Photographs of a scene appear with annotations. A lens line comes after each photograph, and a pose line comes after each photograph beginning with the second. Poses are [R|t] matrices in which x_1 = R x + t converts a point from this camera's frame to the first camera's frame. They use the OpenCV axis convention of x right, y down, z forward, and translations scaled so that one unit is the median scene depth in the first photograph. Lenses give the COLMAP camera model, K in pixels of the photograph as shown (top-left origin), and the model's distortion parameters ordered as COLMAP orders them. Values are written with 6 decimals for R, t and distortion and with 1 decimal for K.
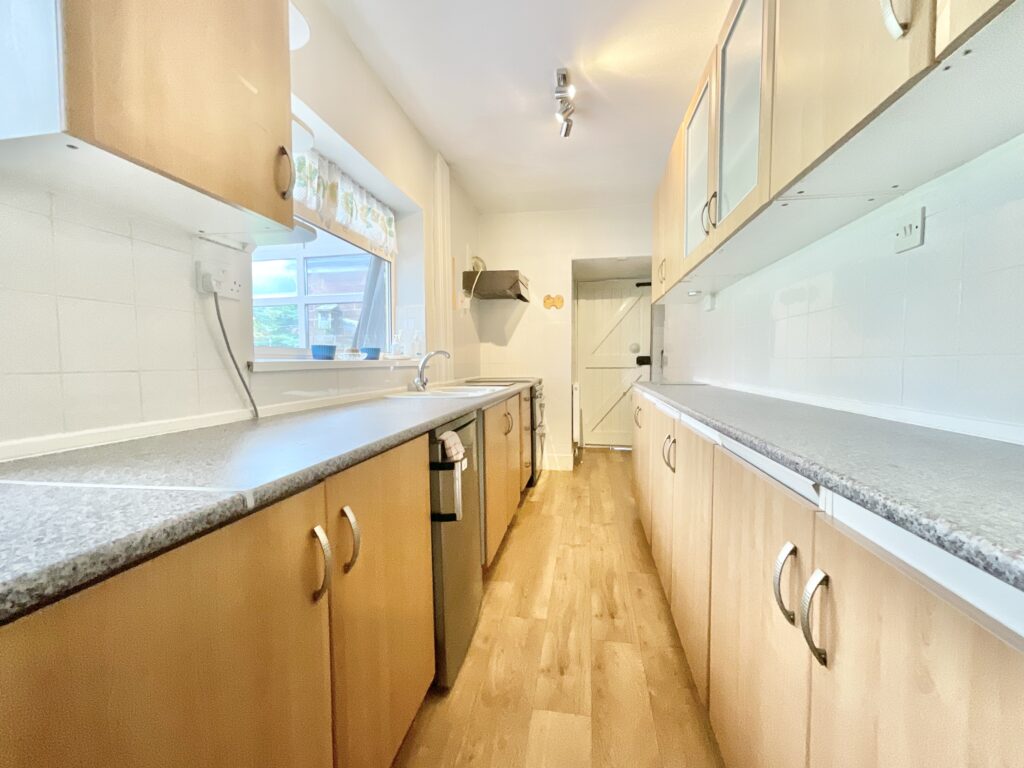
lens RADIAL K [[415.5, 0, 513.6], [0, 415.5, 384.4], [0, 0, 1]] dist [0.000427, 0.000046]
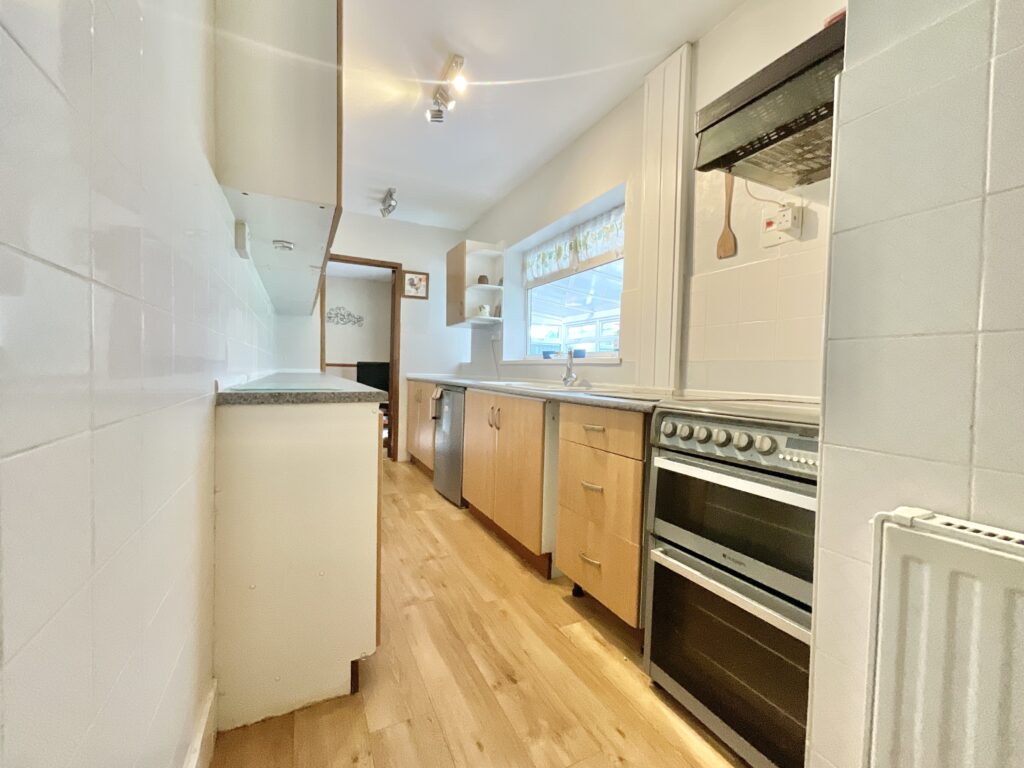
lens RADIAL K [[415.5, 0, 511.7], [0, 415.5, 385.2], [0, 0, 1]] dist [0.000427, 0.000046]
pose [[-0.797565, 0.004973, -0.603212, 0.504678], [-0.045840, 0.996575, 0.068824, -0.051868], [0.601488, 0.082543, -0.794606, 1.634913]]
